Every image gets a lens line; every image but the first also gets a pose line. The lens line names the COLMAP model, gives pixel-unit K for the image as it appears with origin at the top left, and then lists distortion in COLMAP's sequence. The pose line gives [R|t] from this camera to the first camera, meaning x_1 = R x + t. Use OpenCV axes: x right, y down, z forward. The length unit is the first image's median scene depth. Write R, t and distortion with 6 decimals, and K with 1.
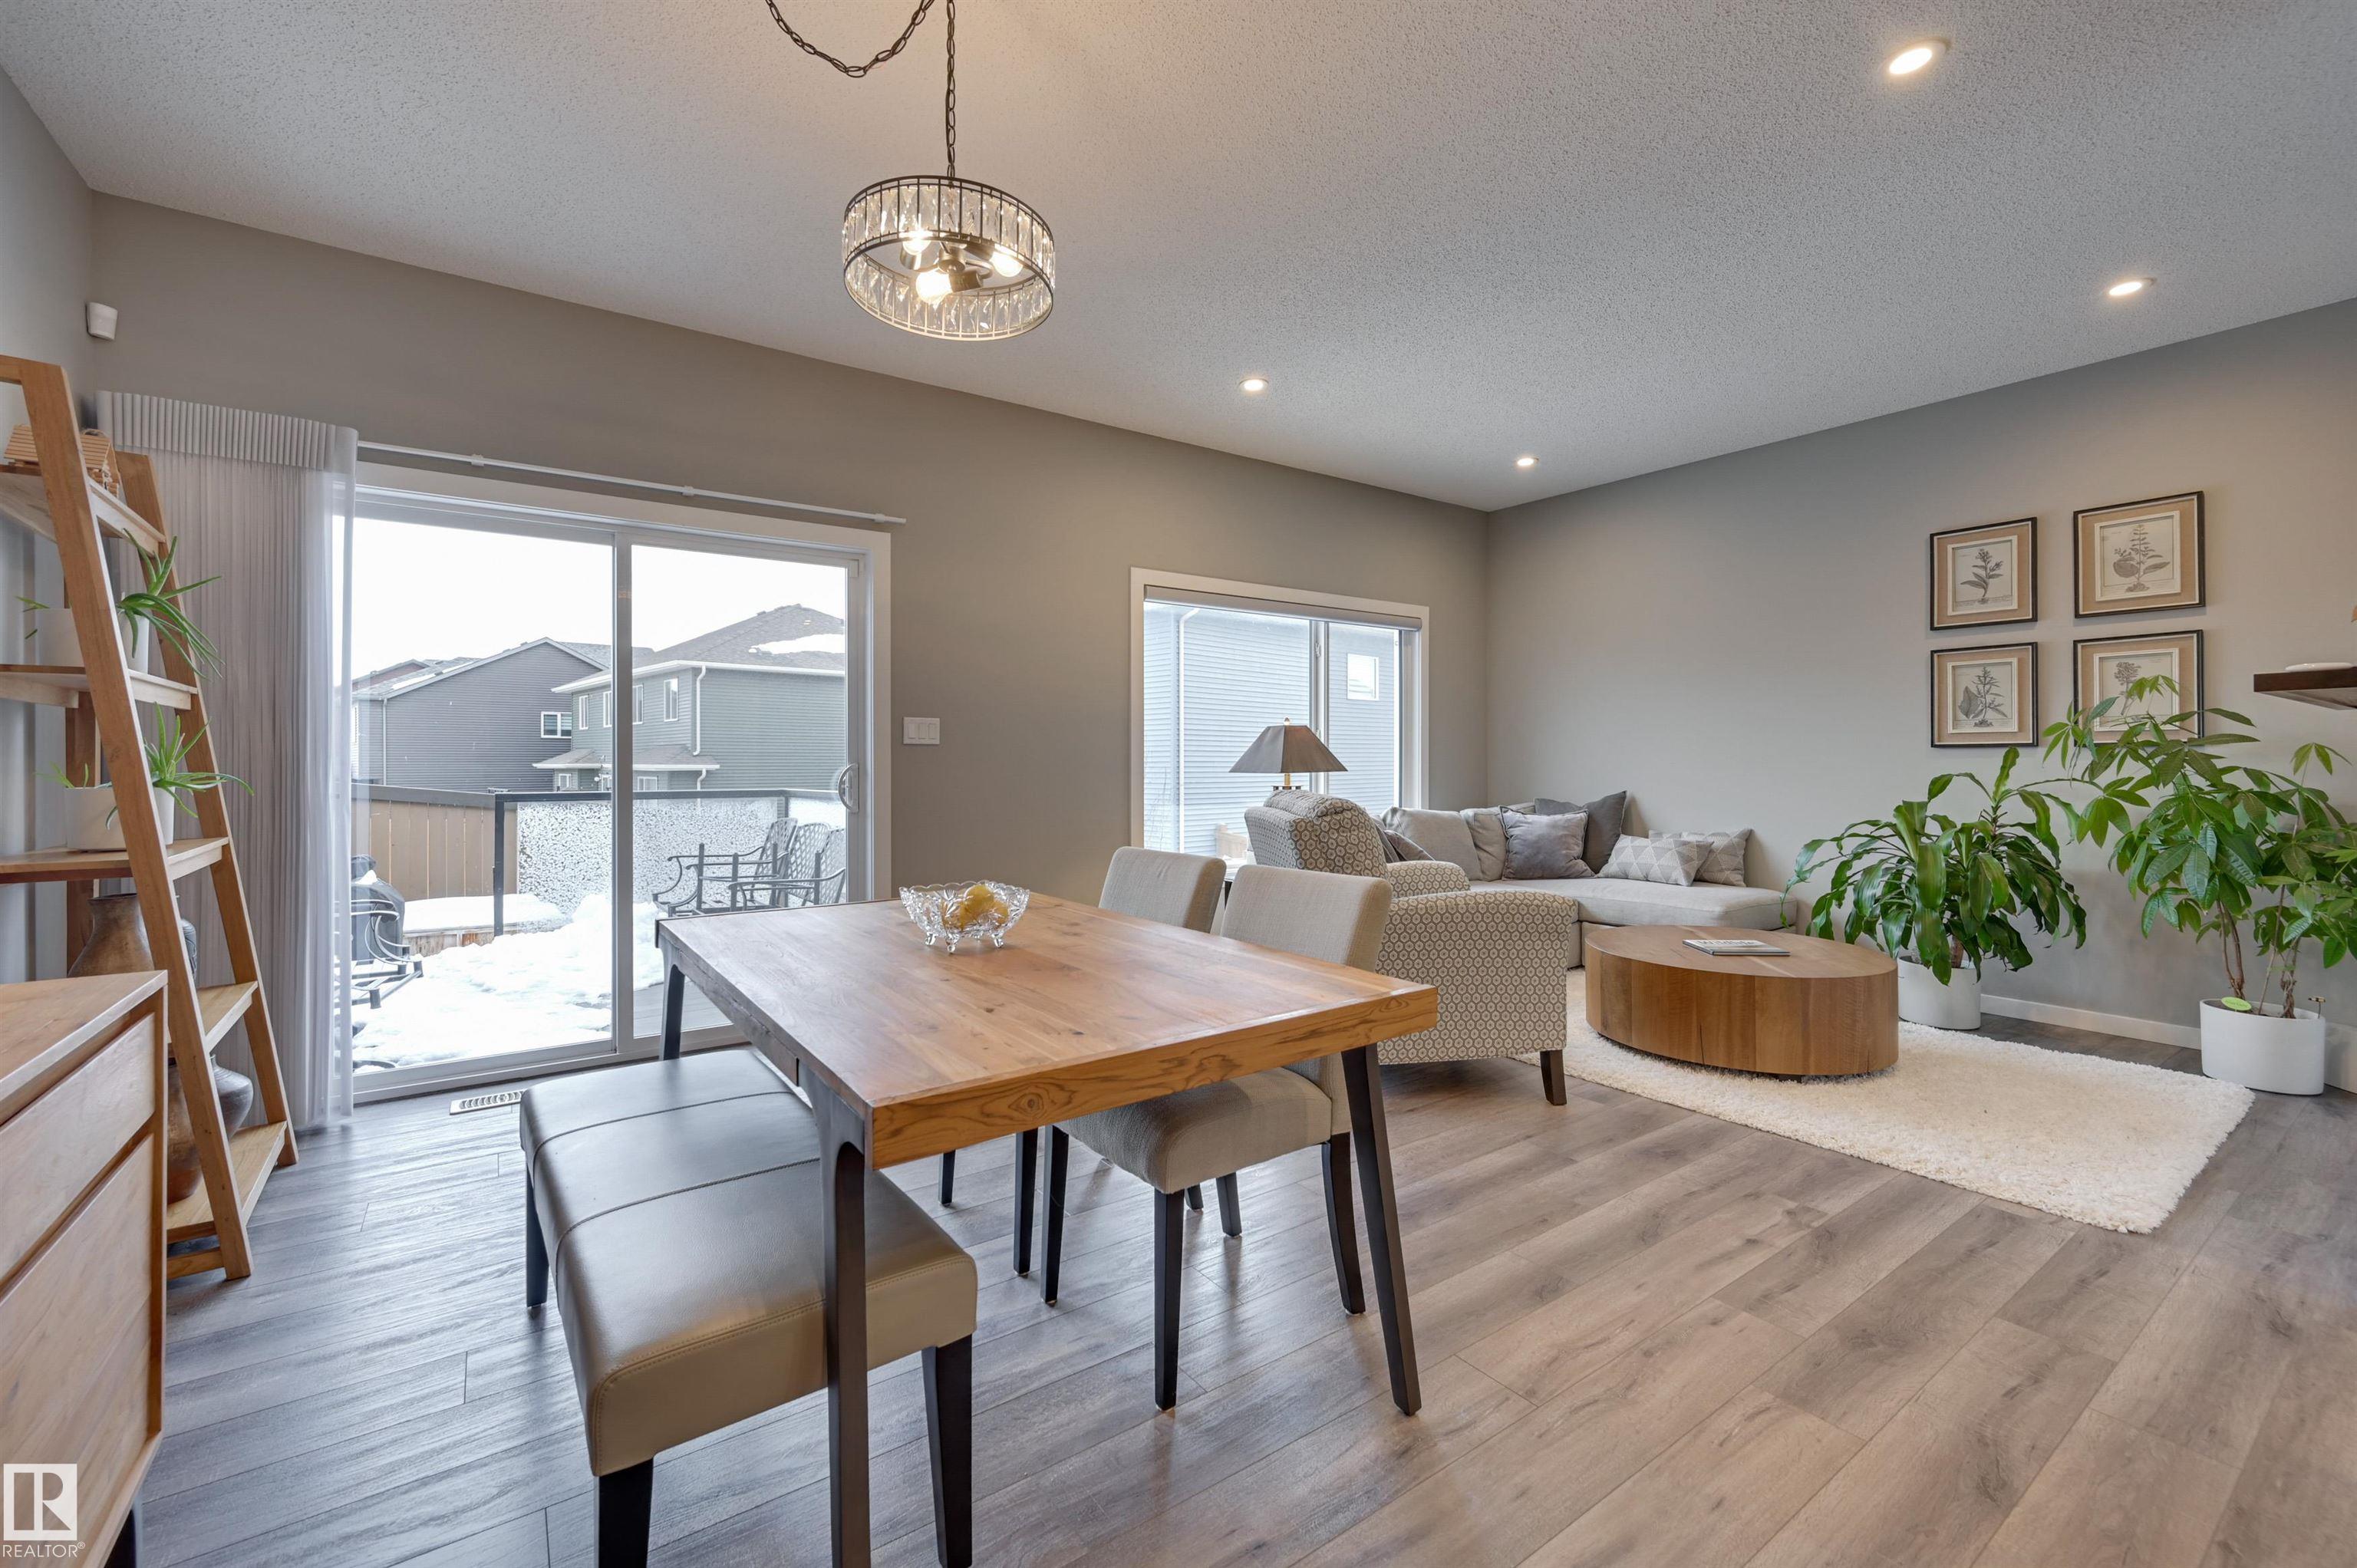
lens RADIAL K [[985.9, 0, 1136.6], [0, 985.9, 760.3], [0, 0, 1]] dist [0.000704, 0.000513]
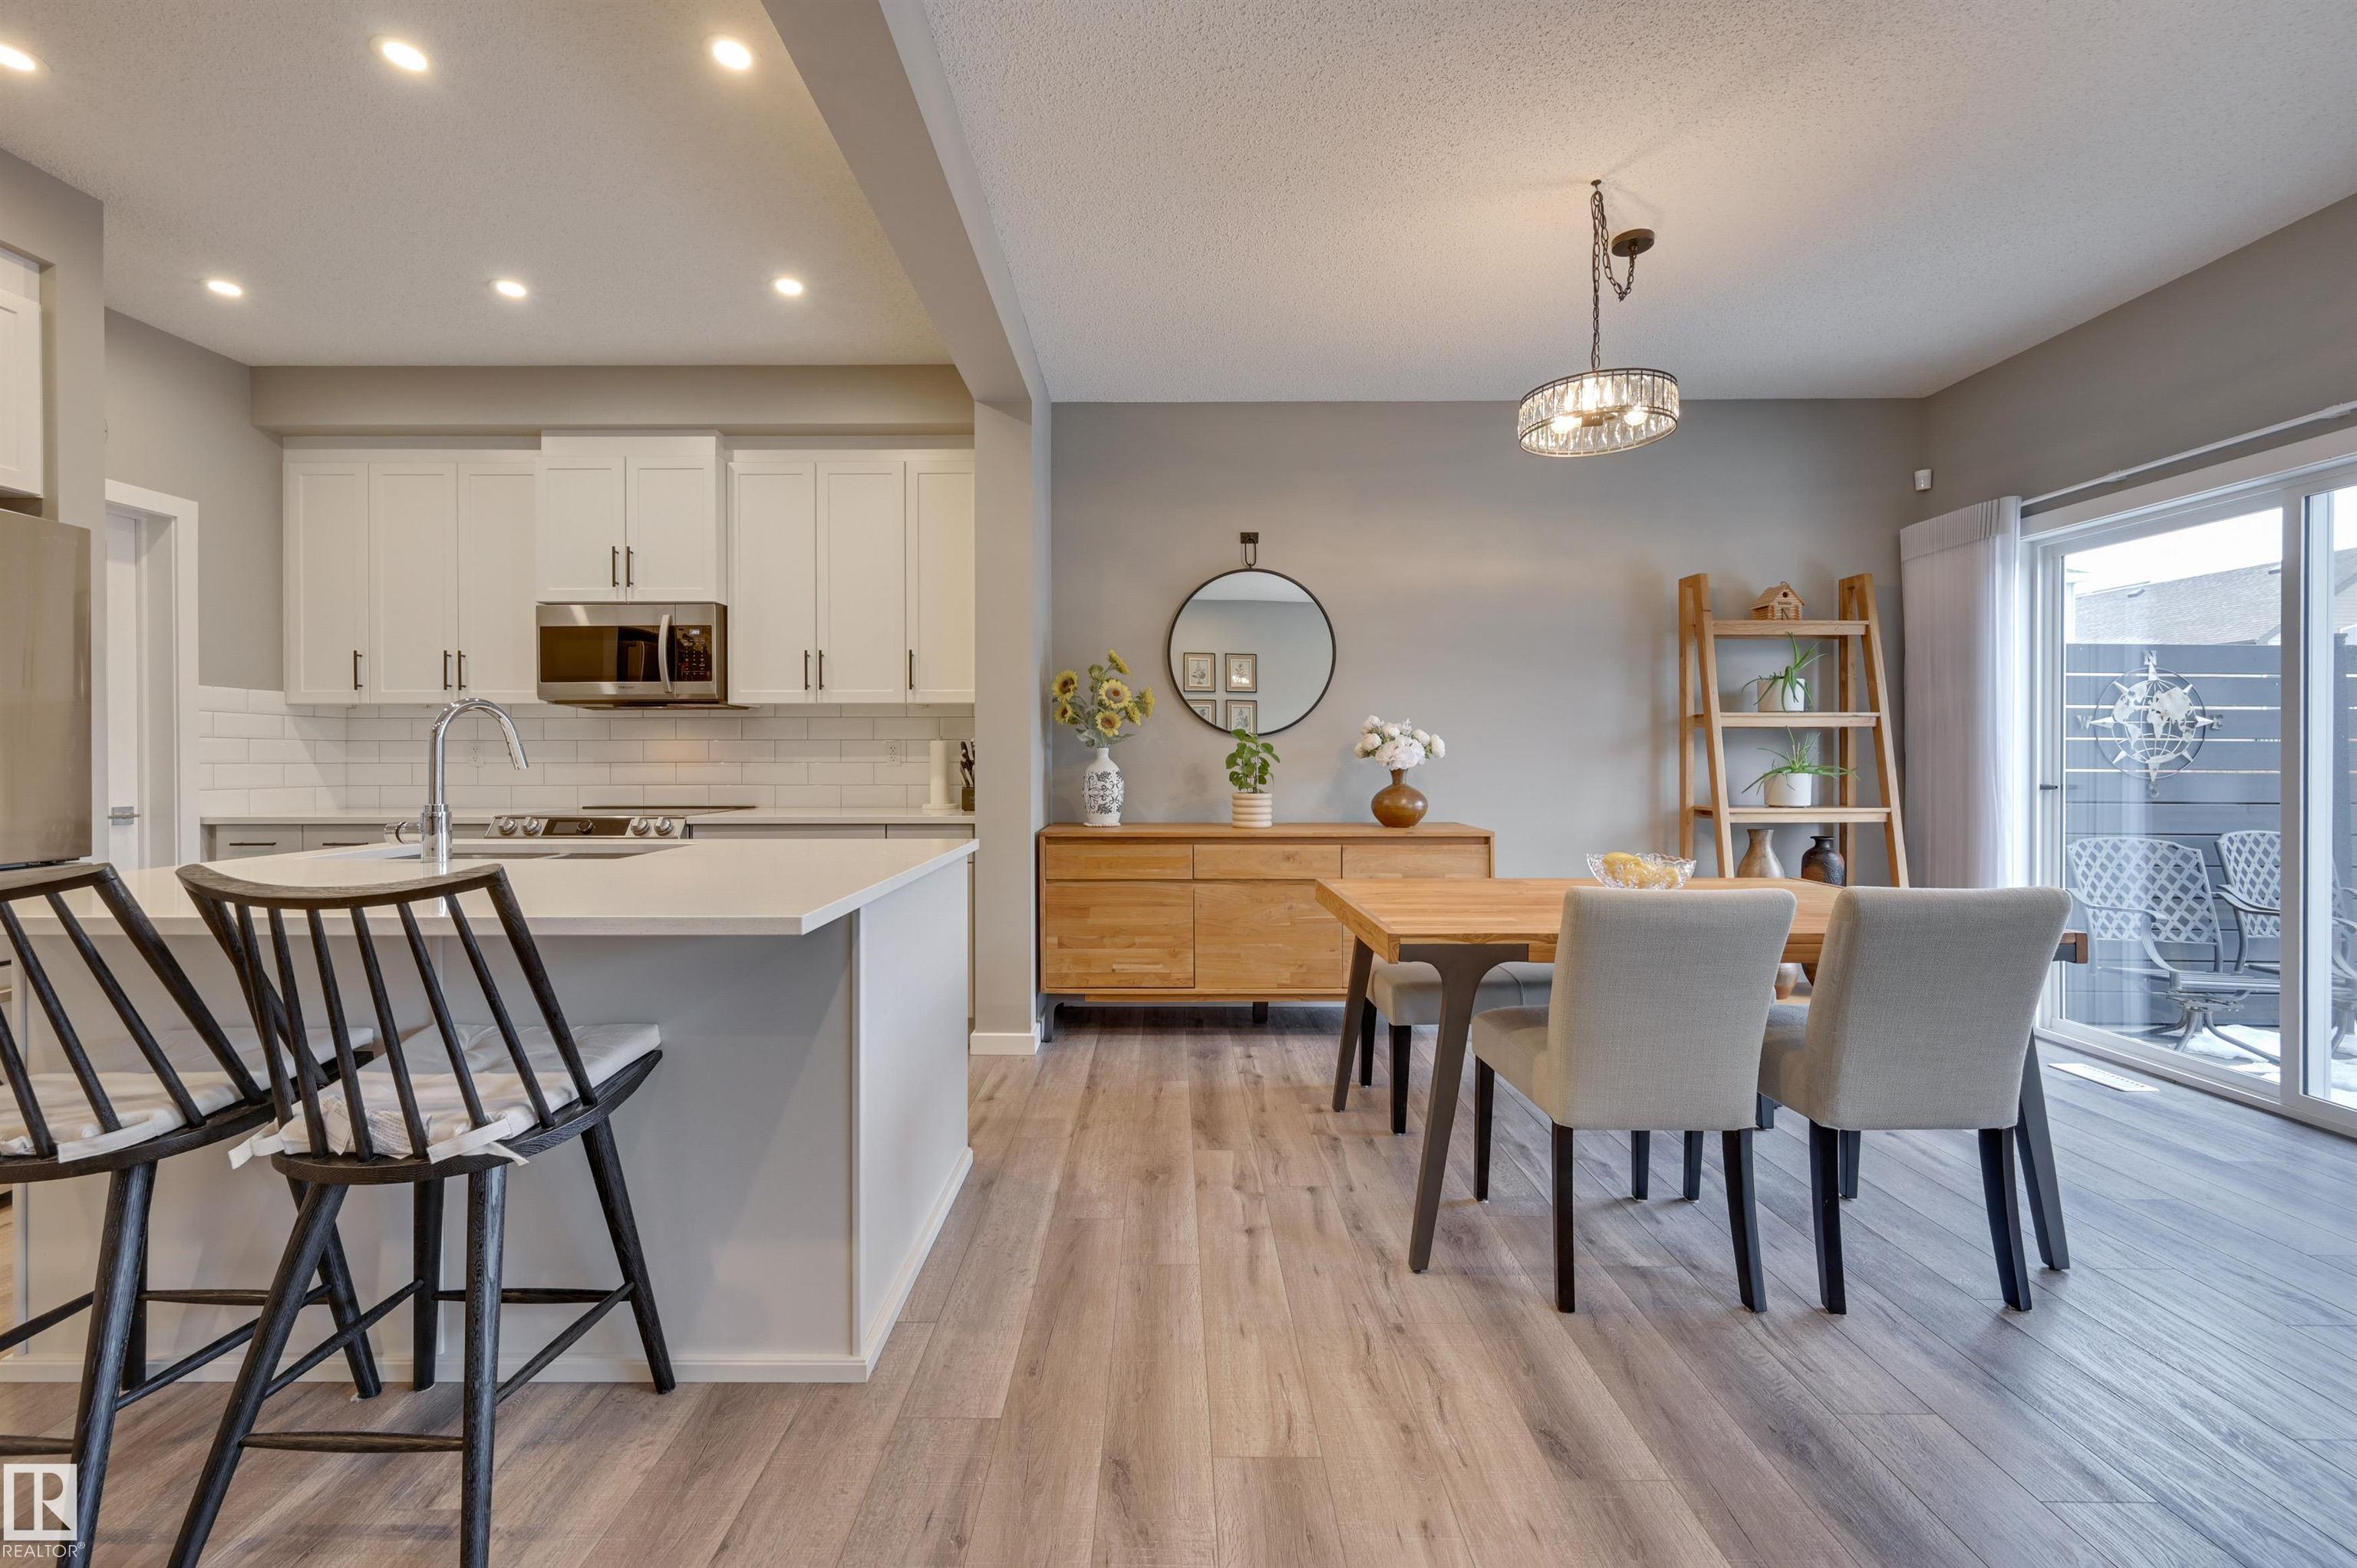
lens RADIAL K [[985.9, 0, 1173.1], [0, 985.9, 756.2], [0, 0, 1]] dist [0.000704, 0.000513]
pose [[-0.569793, 0.002167, -0.821786, 0.639541], [0.002544, 0.999996, 0.000873, -0.004628], [0.821784, -0.001593, -0.569796, 0.622887]]
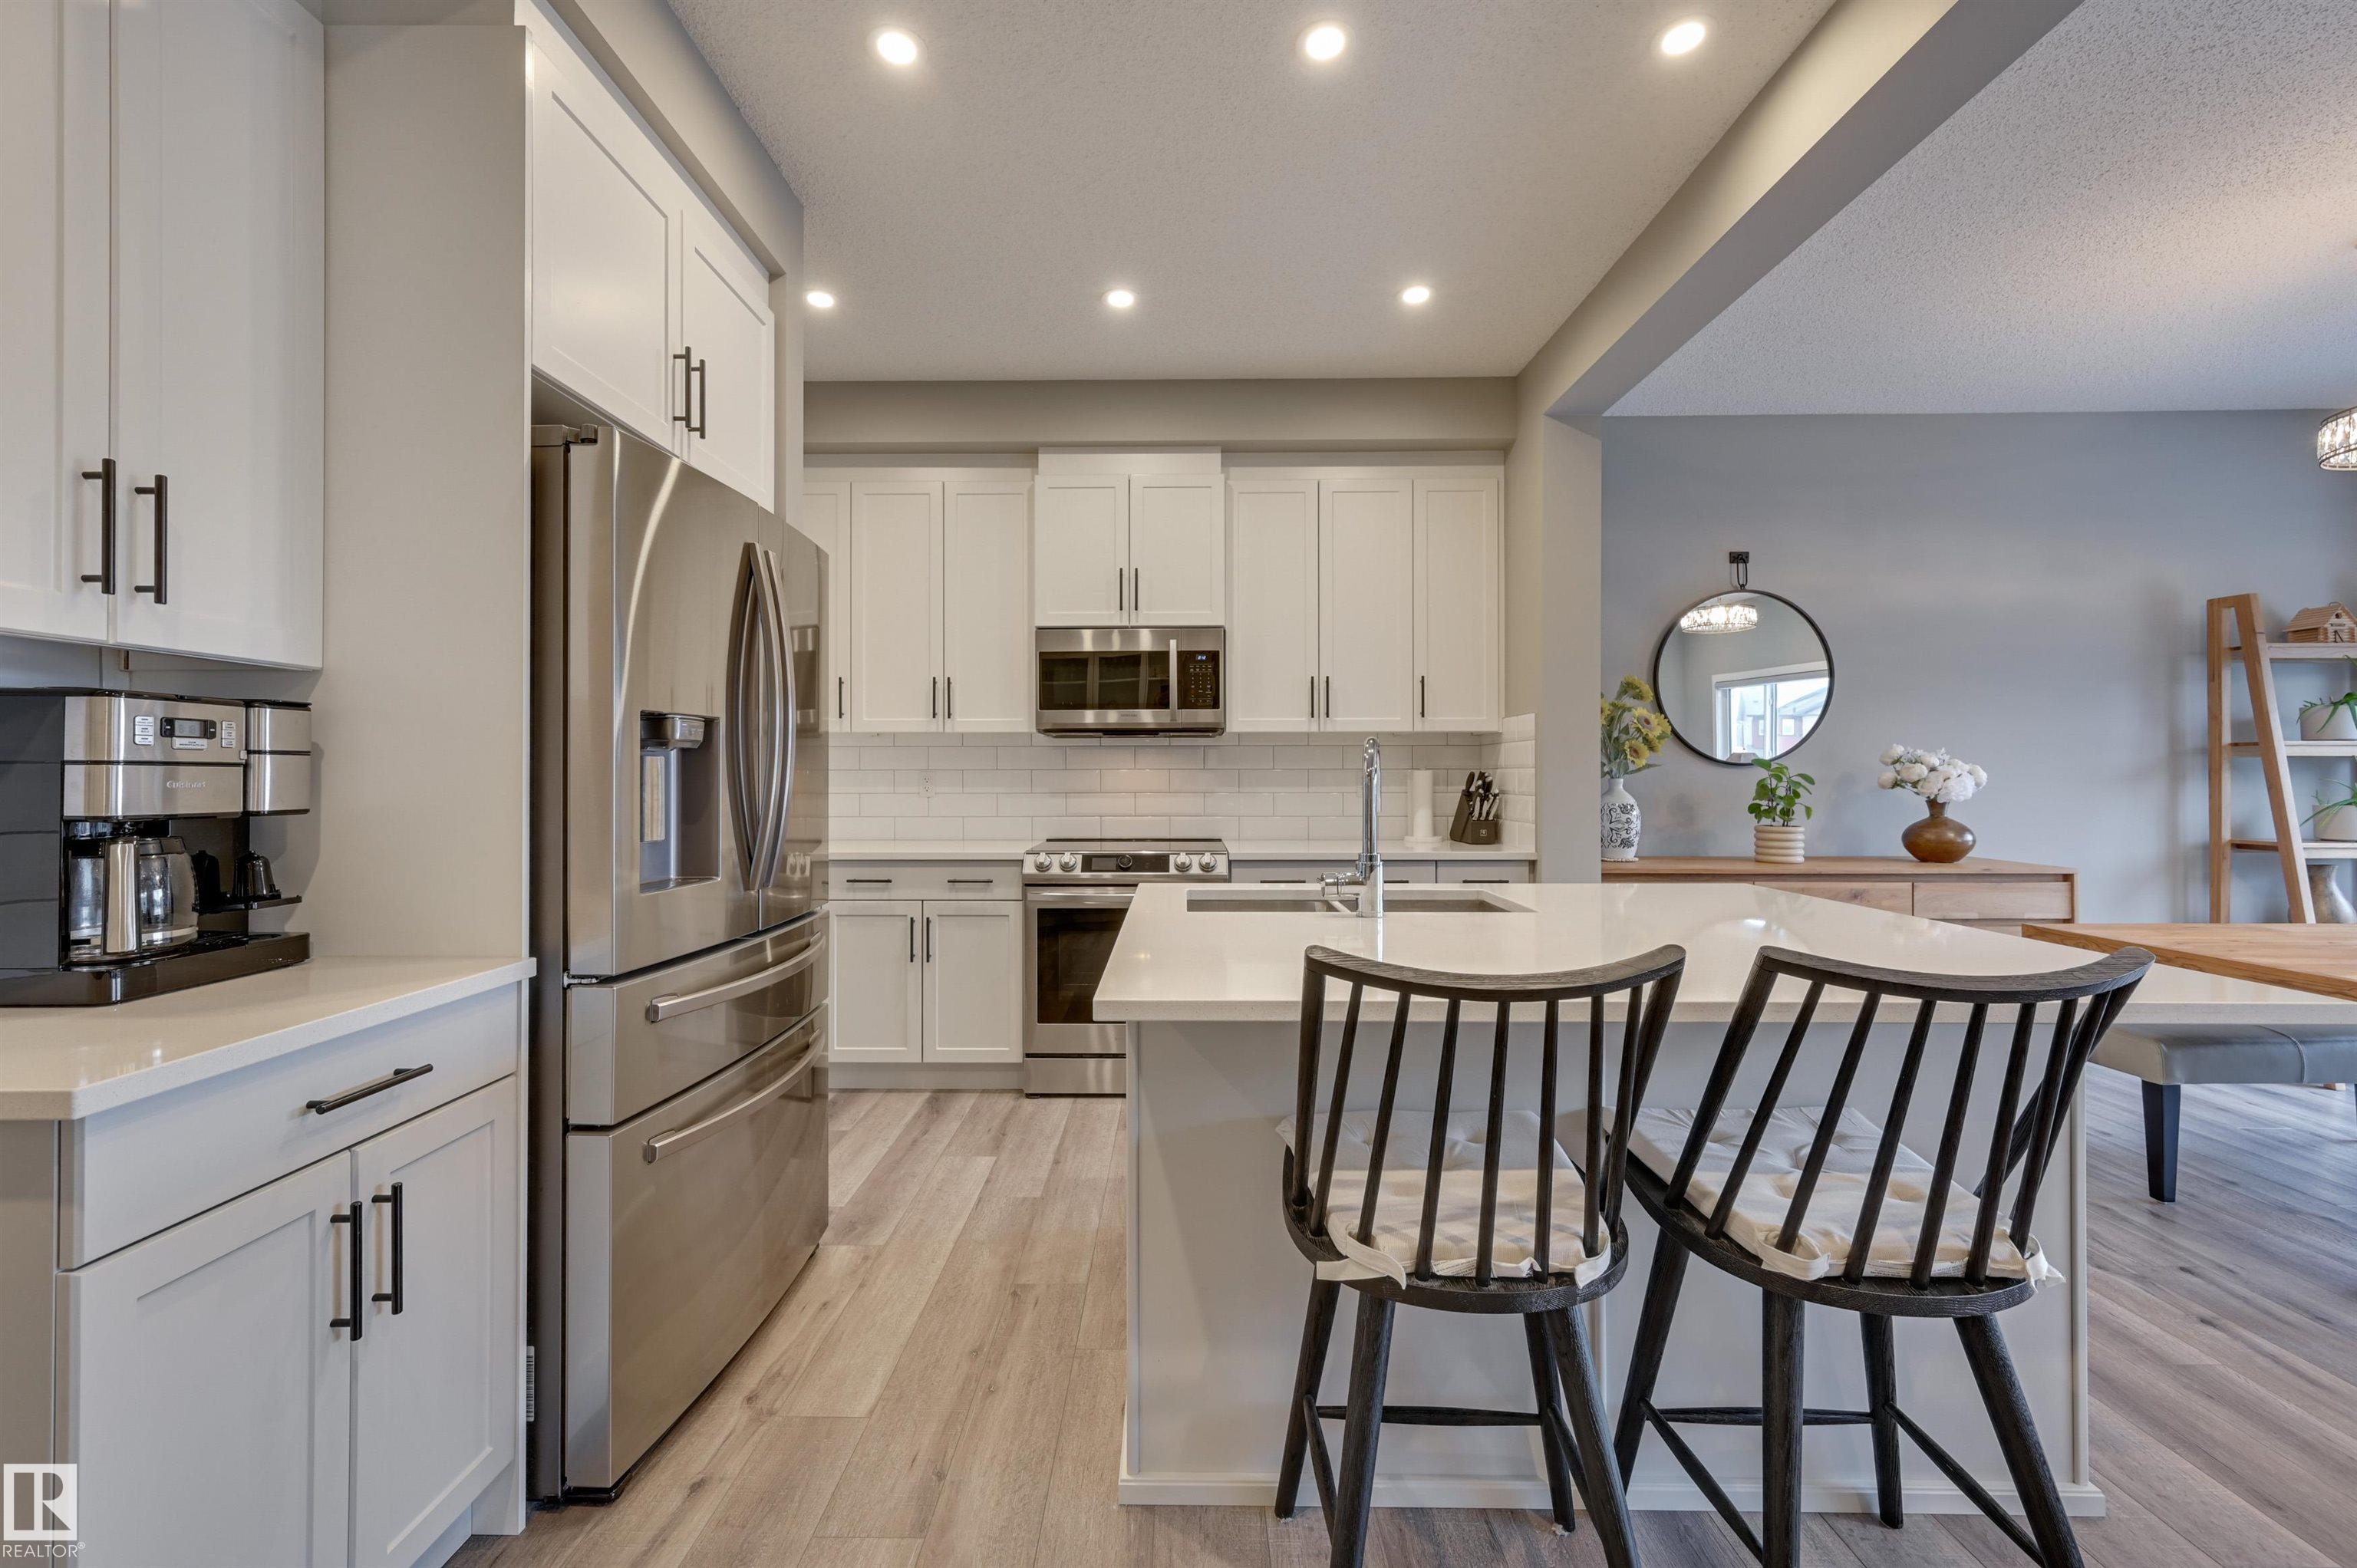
lens RADIAL K [[985.9, 0, 1170.3], [0, 985.9, 761.6], [0, 0, 1]] dist [0.000704, 0.000513]
pose [[-0.577791, -0.007845, -0.816147, 0.913311], [0.003122, 0.999925, -0.011822, -0.020334], [0.816178, -0.009378, -0.577724, 0.139842]]
